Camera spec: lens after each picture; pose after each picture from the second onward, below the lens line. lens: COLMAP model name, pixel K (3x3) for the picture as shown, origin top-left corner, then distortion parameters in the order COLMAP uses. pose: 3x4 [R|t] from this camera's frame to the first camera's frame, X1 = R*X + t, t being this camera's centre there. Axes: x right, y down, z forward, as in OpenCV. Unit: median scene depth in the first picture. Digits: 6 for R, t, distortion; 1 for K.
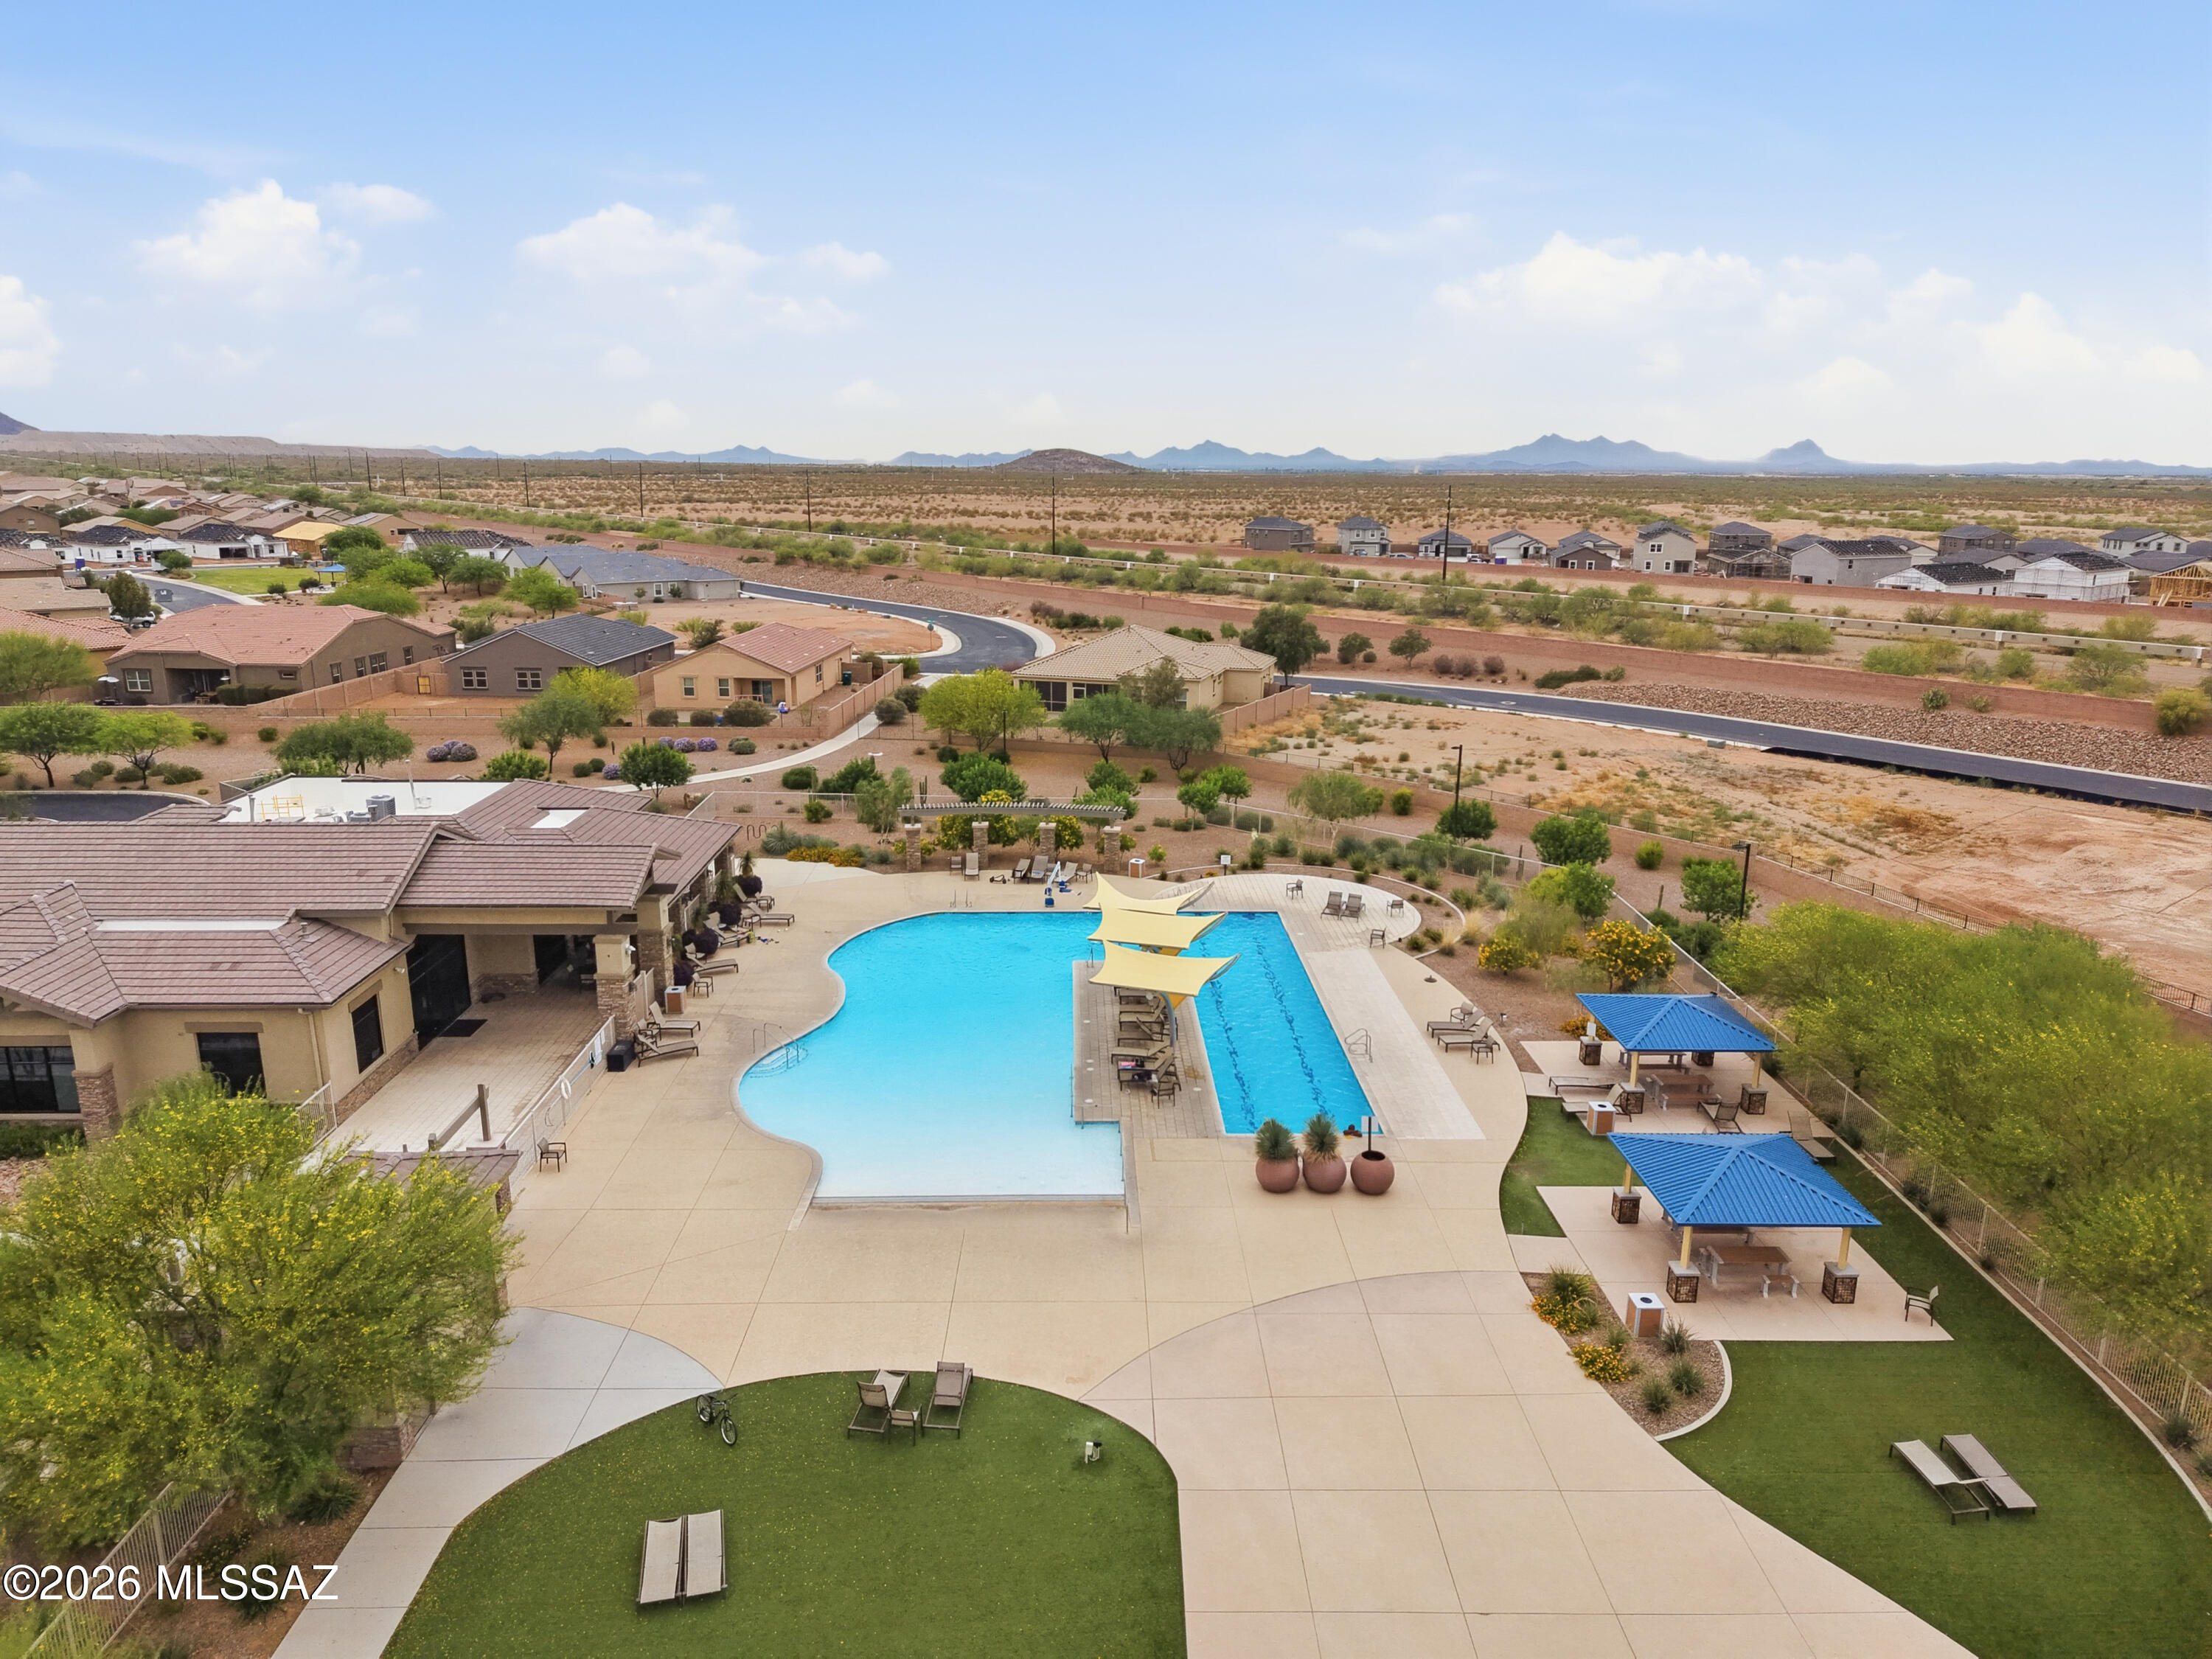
lens RADIAL K [[1469.0, 0, 1106.0], [0, 1469.0, 829.5], [0, 0, 1]] dist [0.057423, -0.080388]
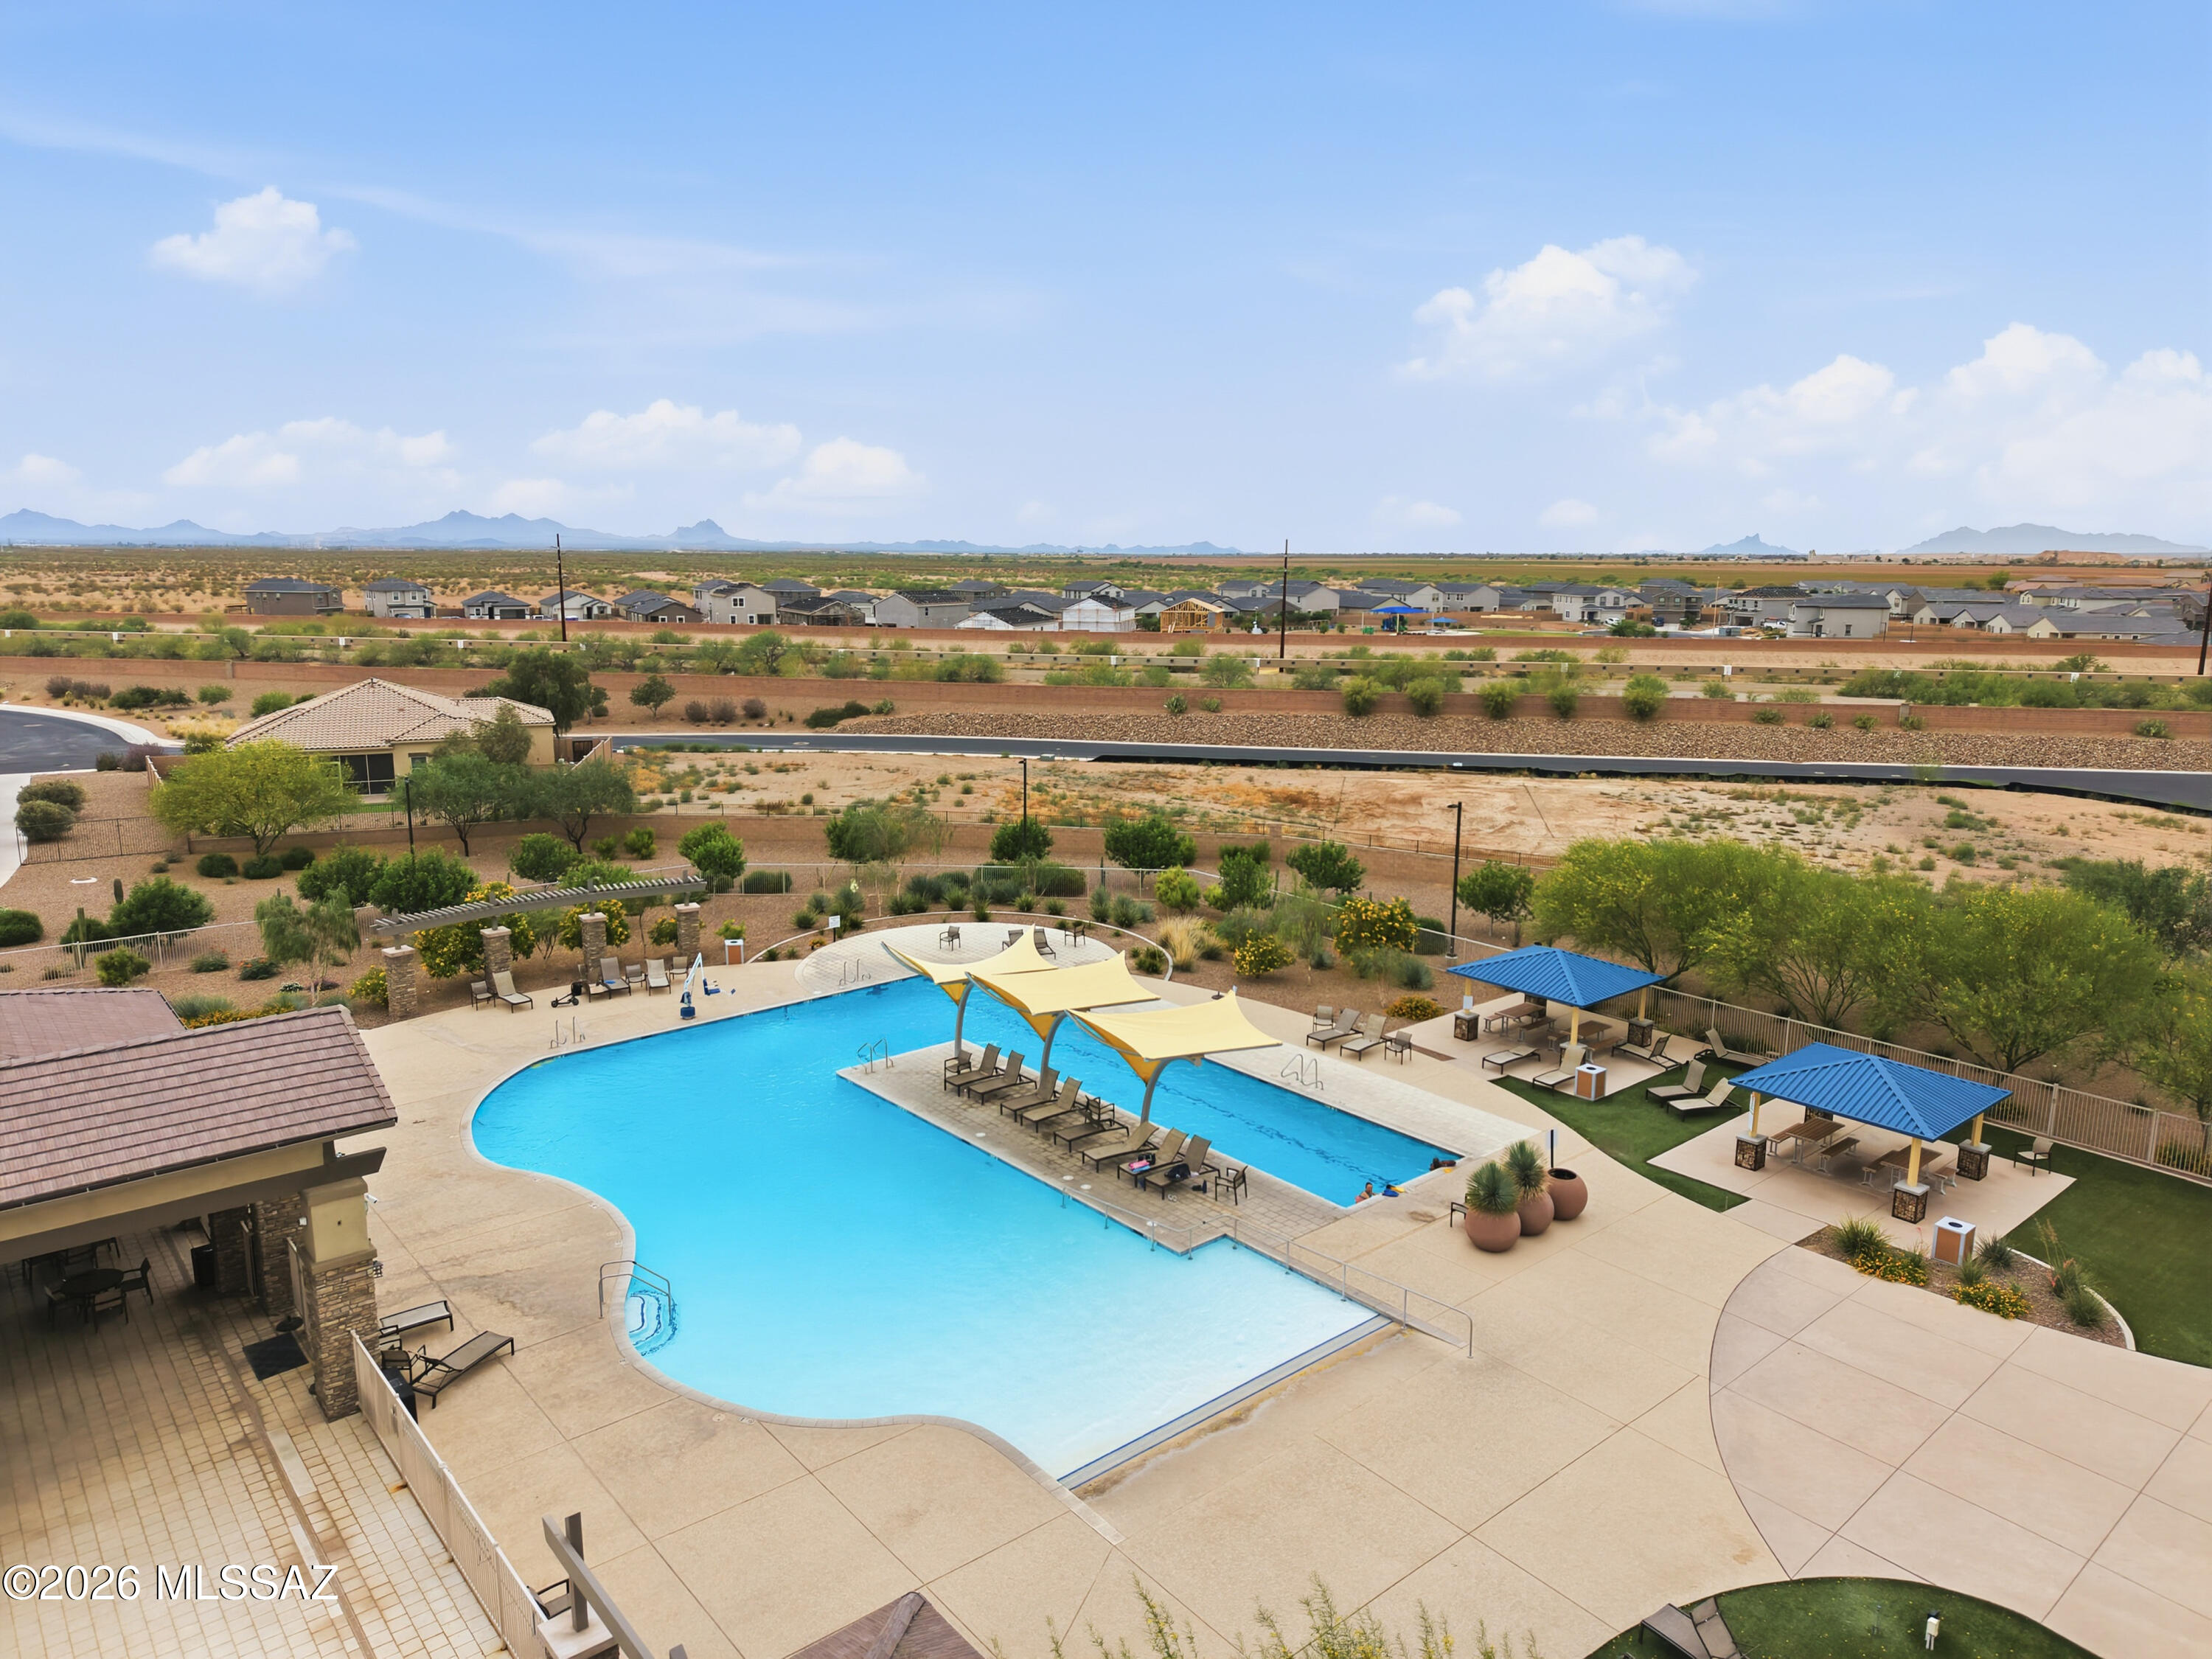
lens RADIAL K [[1469.0, 0, 1106.0], [0, 1469.0, 829.5], [0, 0, 1]] dist [0.057423, -0.080388]
pose [[0.770093, -0.120169, 0.626511, -0.214412], [0.151552, 0.988444, 0.003305, -0.007023], [-0.619668, 0.092403, 0.779406, 0.194703]]
